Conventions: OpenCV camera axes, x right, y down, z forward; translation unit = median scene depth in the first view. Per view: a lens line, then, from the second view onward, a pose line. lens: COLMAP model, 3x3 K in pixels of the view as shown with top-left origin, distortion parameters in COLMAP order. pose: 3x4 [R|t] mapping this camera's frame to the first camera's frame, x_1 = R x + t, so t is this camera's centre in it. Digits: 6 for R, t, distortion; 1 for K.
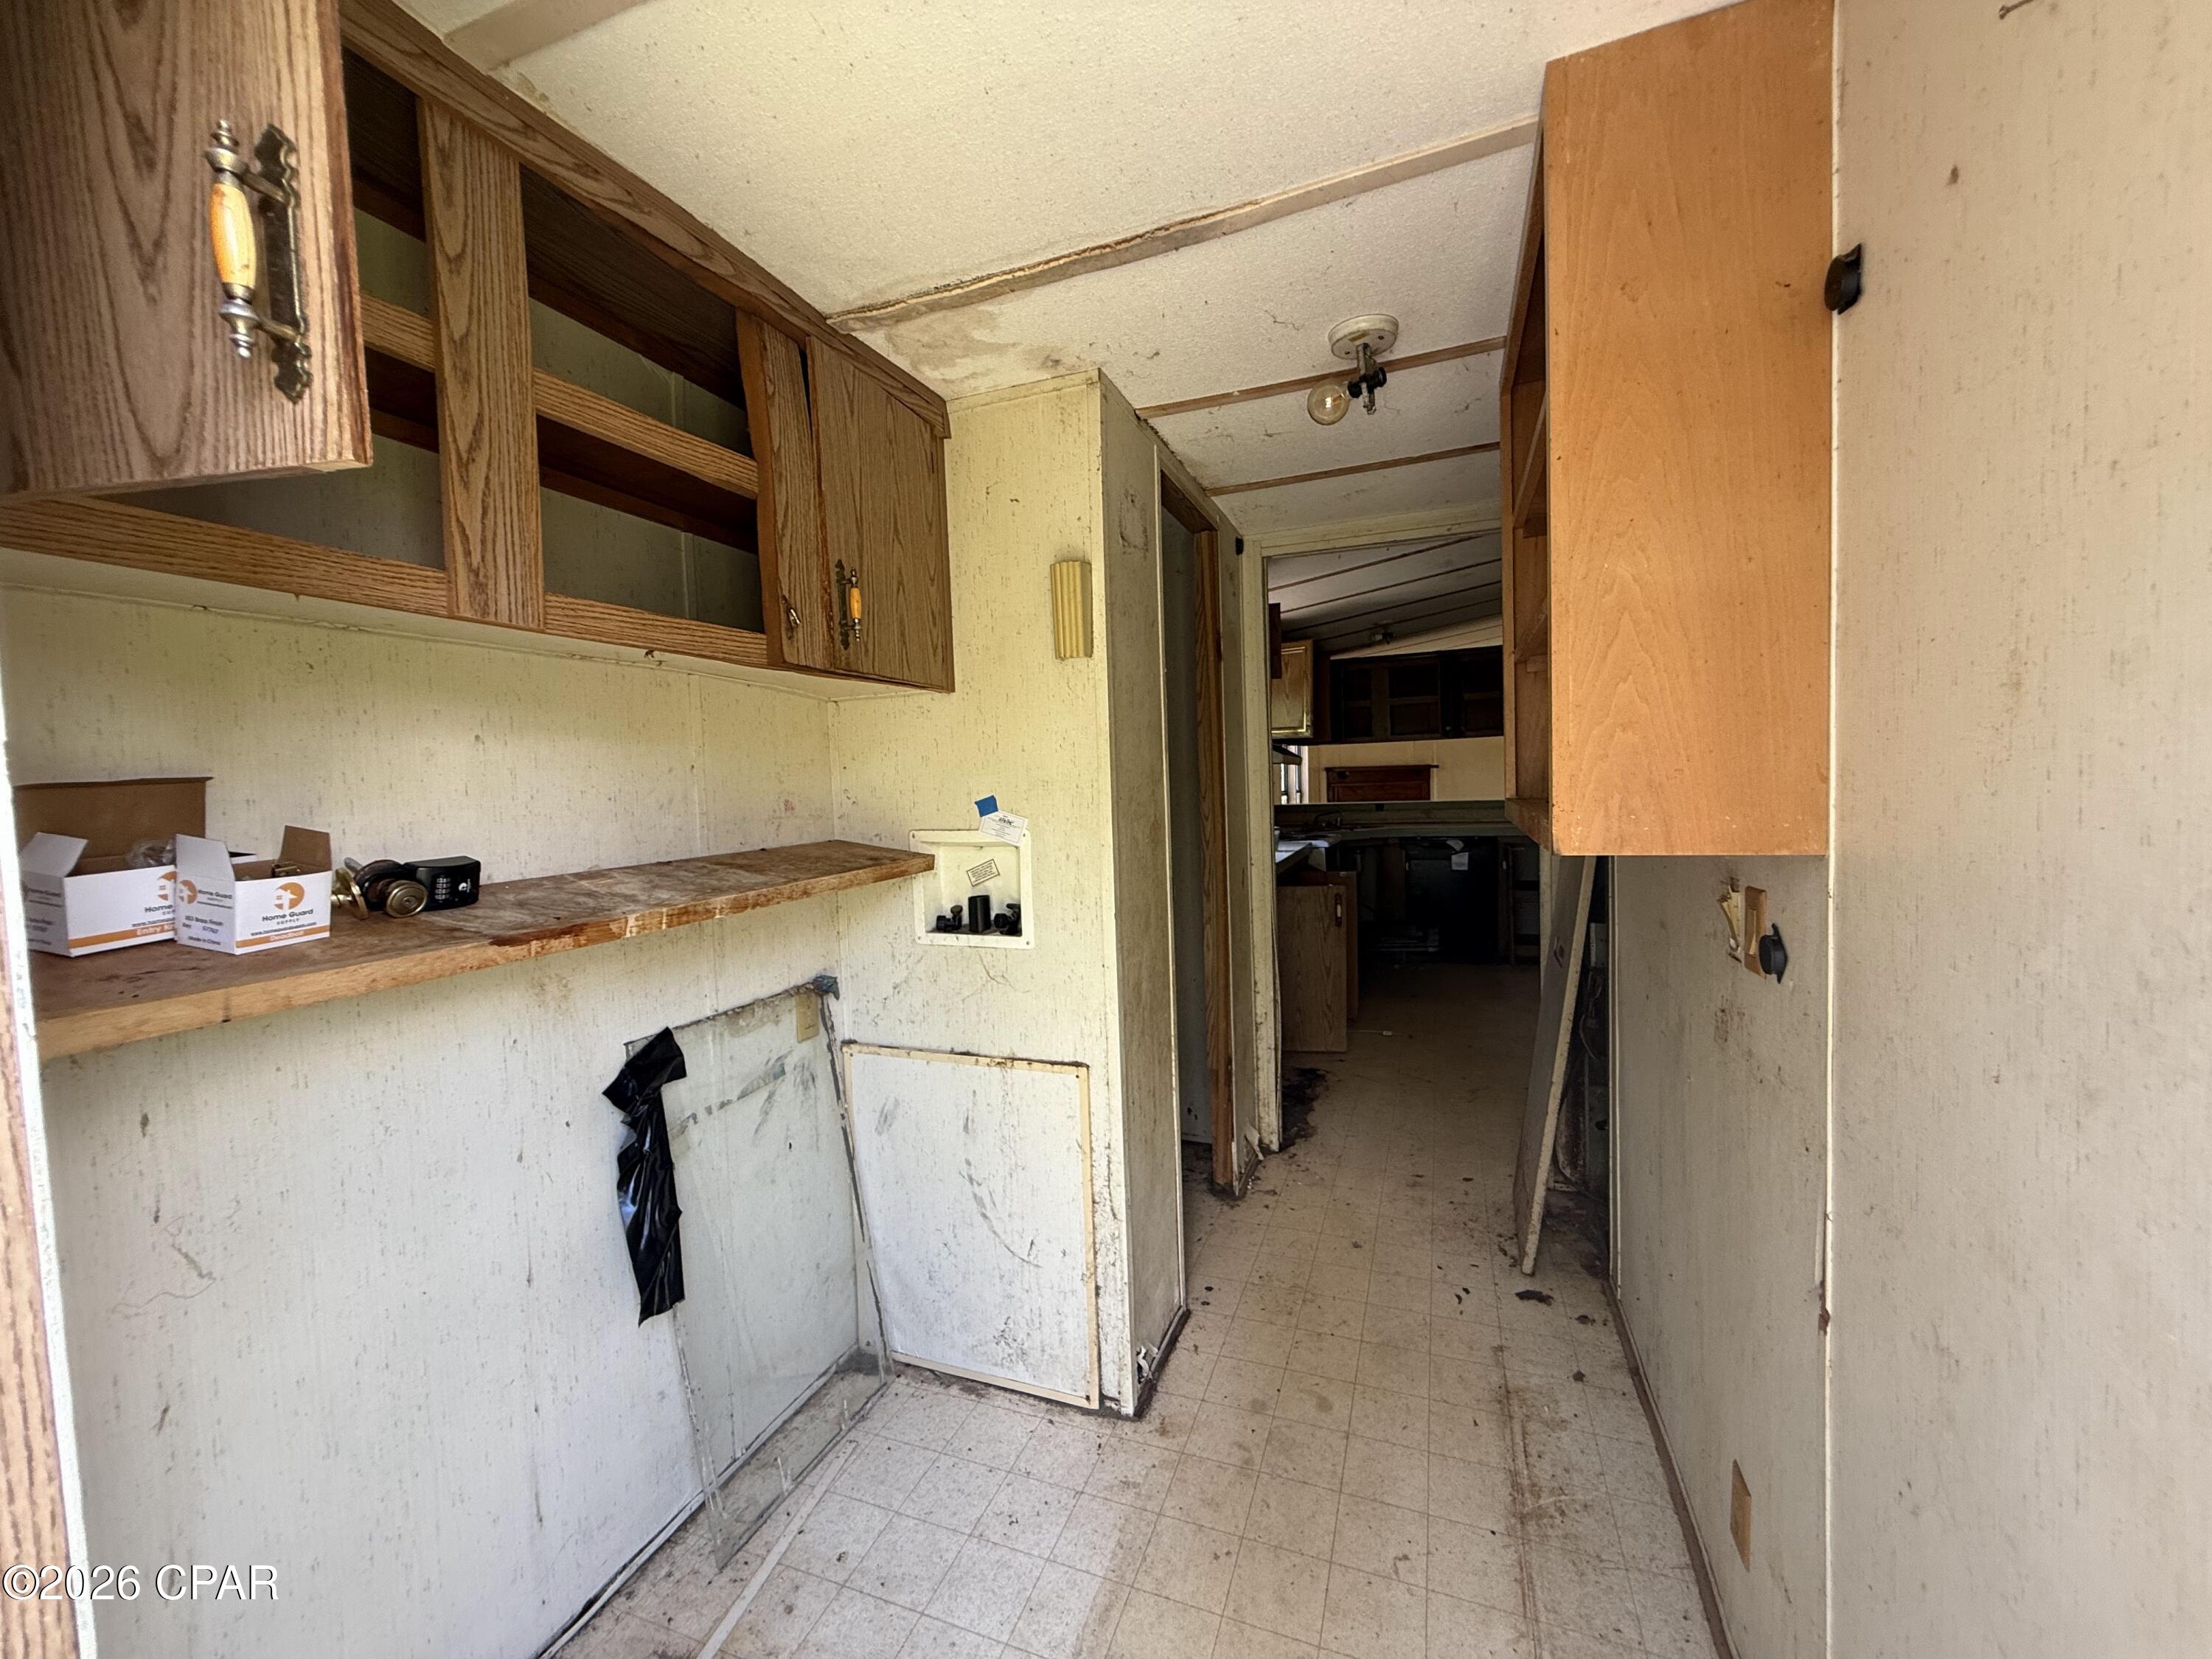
lens RADIAL K [[877.0, 0, 1099.5], [0, 877.0, 830.5], [0, 0, 1]] dist [-0.002491, 0.000058]
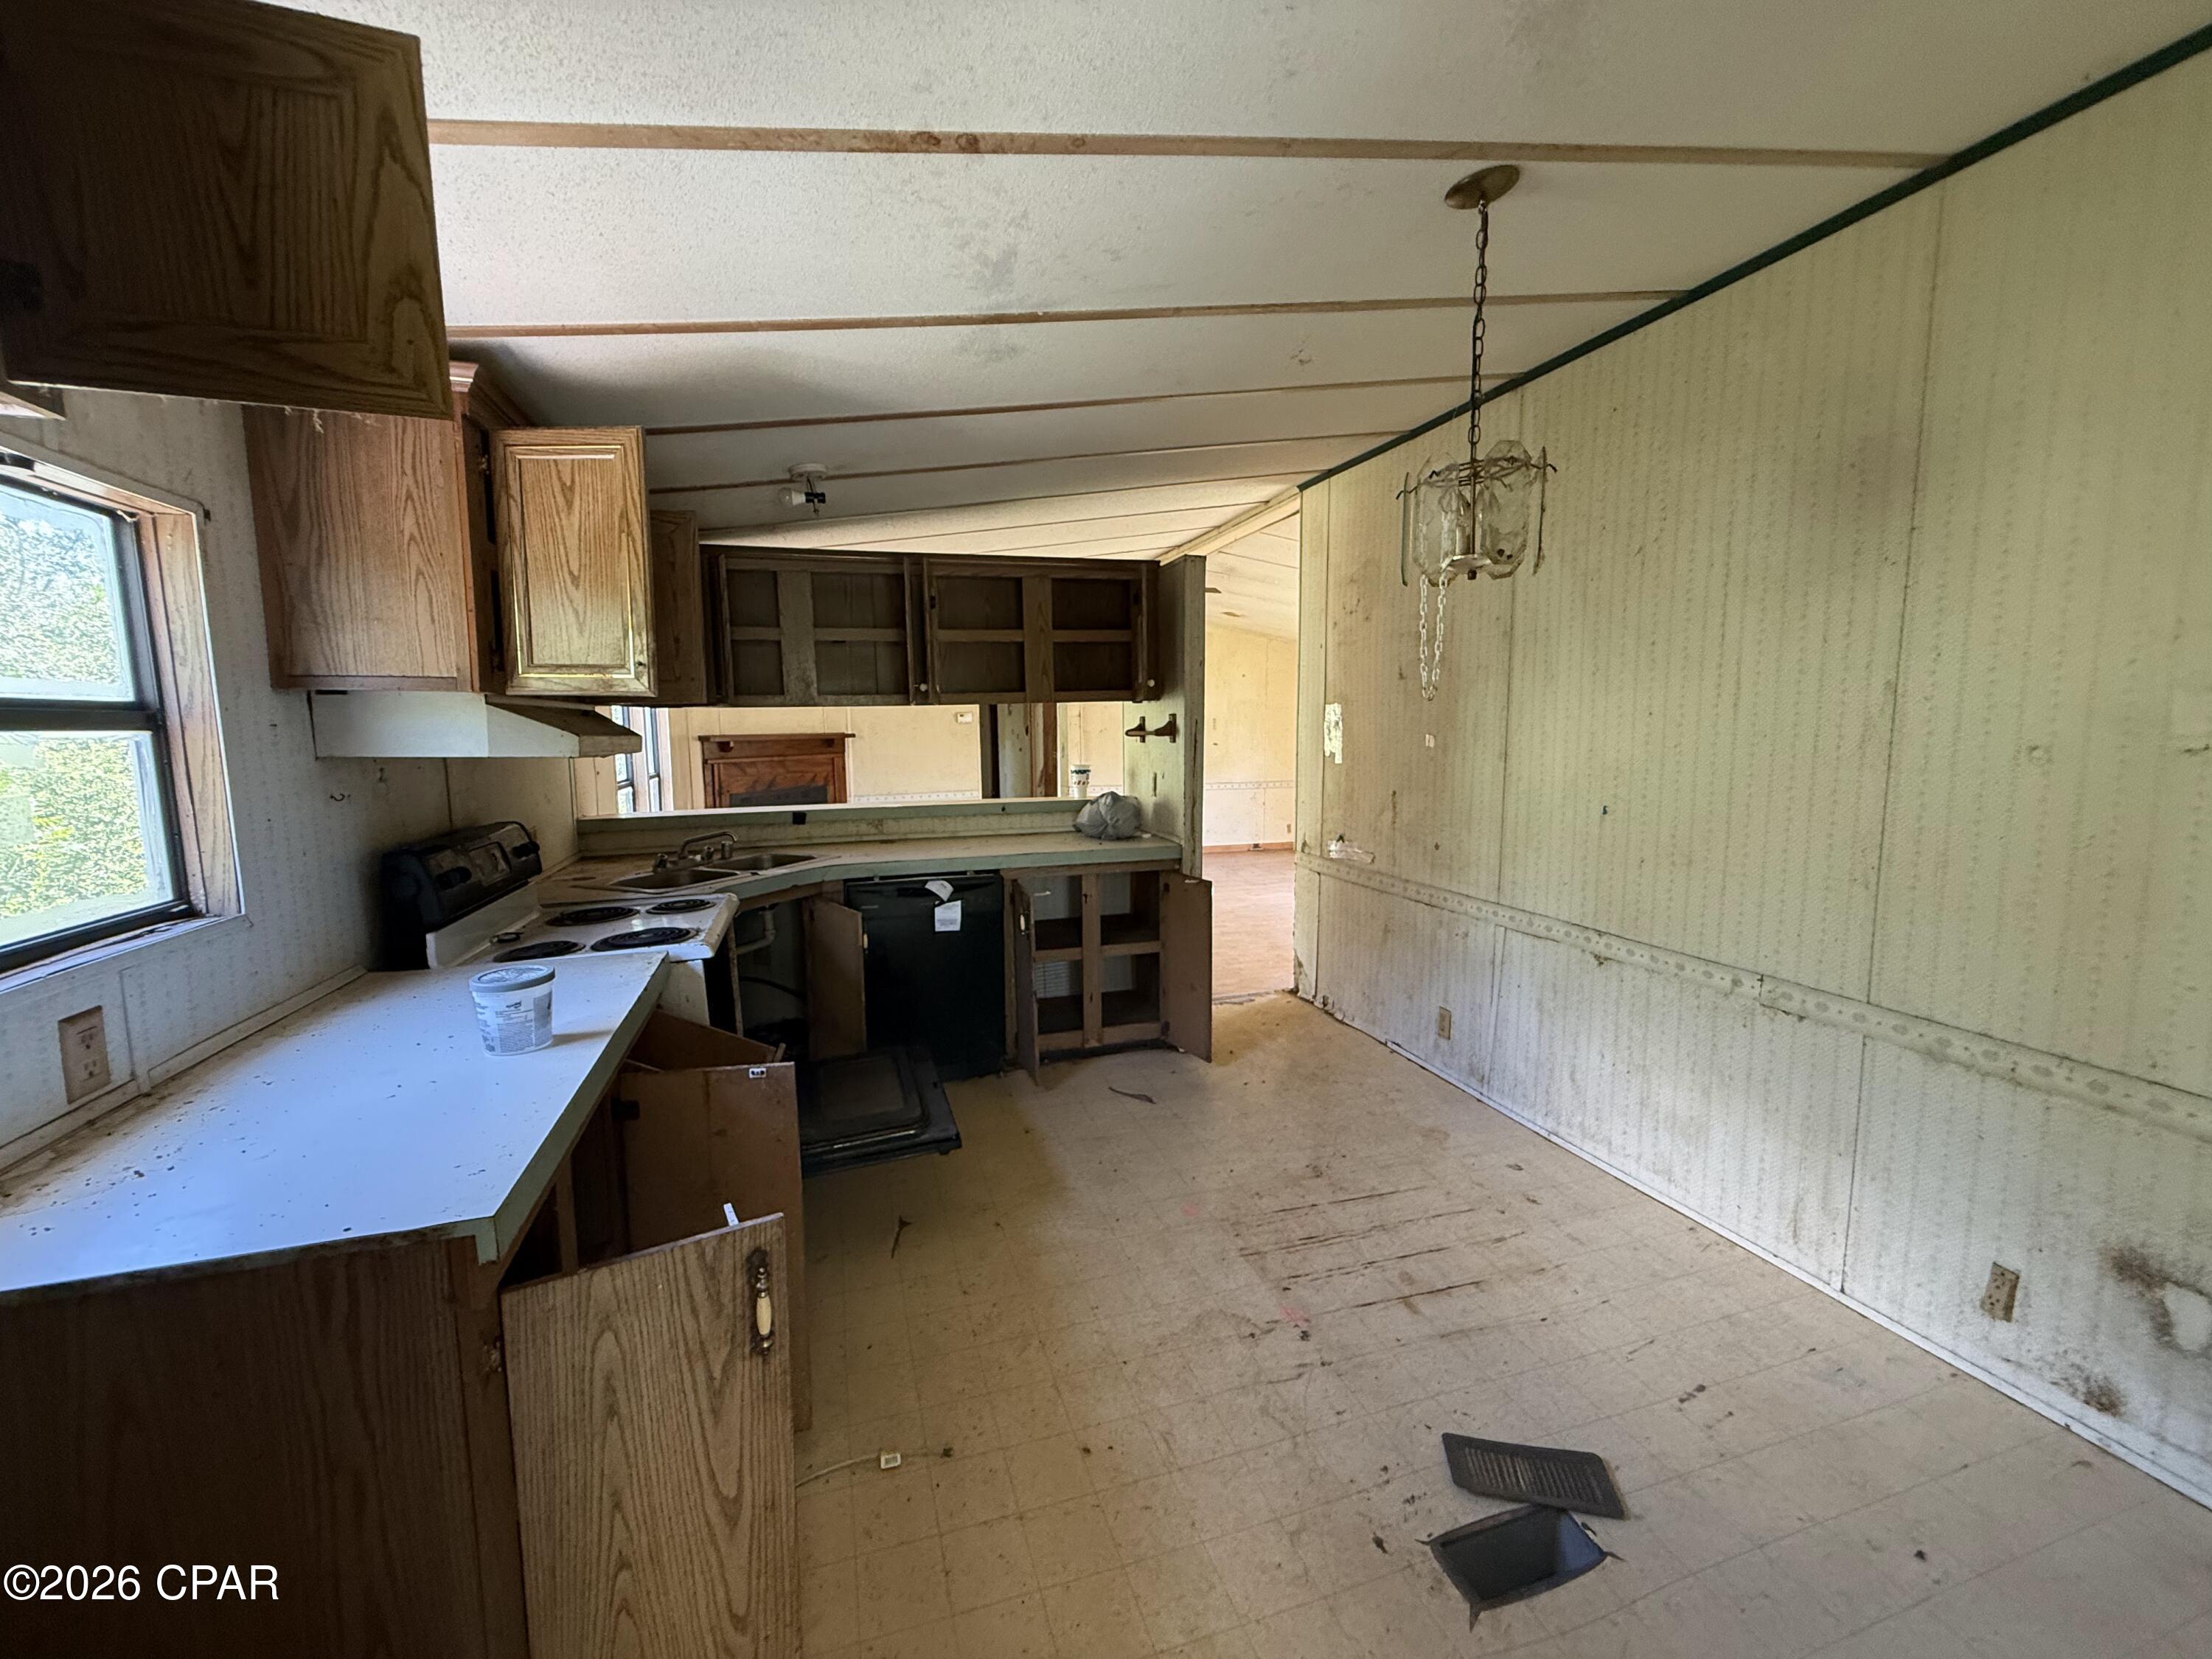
lens RADIAL K [[877.0, 0, 1112.2], [0, 877.0, 834.4], [0, 0, 1]] dist [-0.002491, 0.000058]
pose [[0.772199, -0.050715, 0.633354, 0.125894], [0.018104, 0.998161, 0.057854, -0.052039], [-0.635123, -0.033209, 0.771697, 0.476828]]
